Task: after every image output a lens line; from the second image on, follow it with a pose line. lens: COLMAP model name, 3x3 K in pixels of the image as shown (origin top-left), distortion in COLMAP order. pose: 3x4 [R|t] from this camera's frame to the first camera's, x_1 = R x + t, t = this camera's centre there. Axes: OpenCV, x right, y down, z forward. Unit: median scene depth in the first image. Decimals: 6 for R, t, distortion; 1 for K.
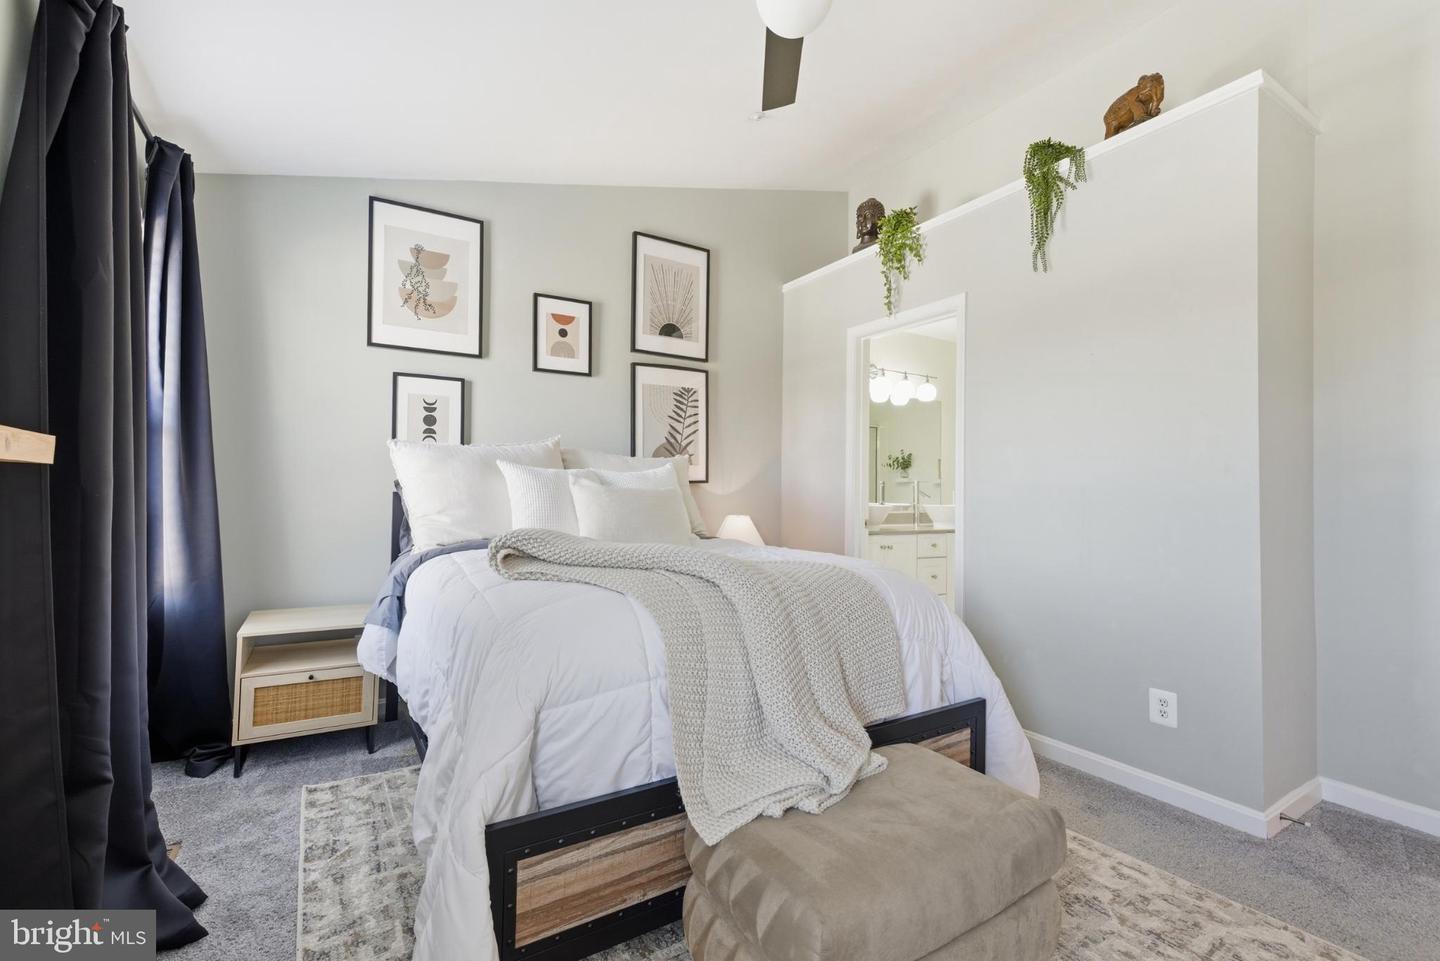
lens RADIAL K [[617.9, 0, 720.0], [0, 617.9, 480.5], [0, 0, 1]] dist [0.000328, -0.000746]
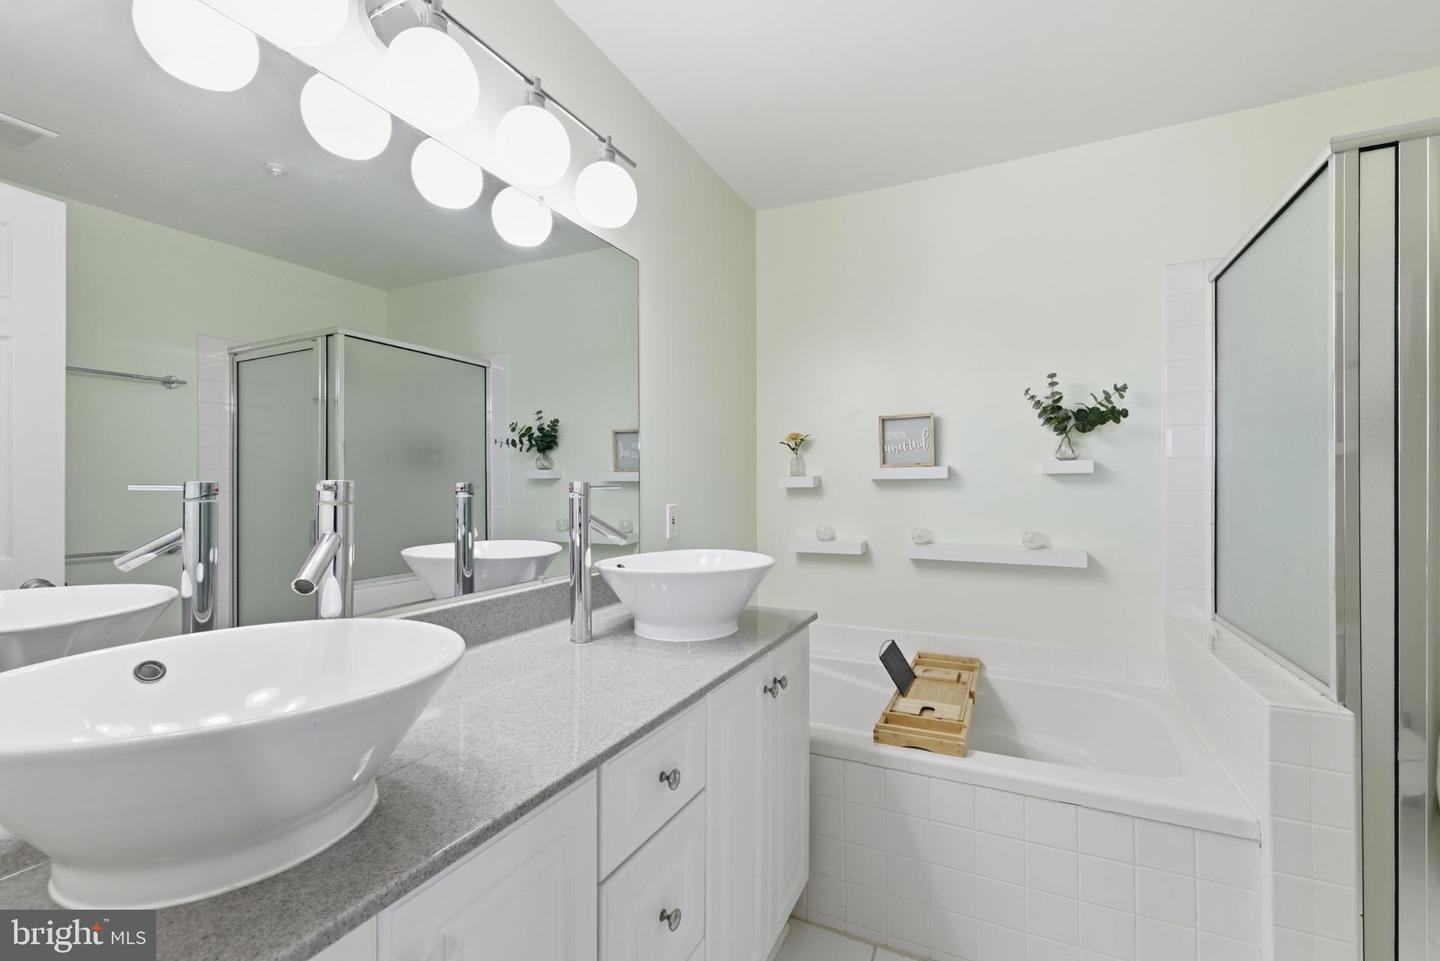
lens RADIAL K [[617.9, 0, 720.0], [0, 617.9, 480.5], [0, 0, 1]] dist [0.000328, -0.000746]
pose [[0.848059, -0.011542, 0.529776, 0.290393], [0.007212, 0.999922, 0.010241, 0.001277], [-0.529853, -0.004864, 0.848076, 0.943771]]
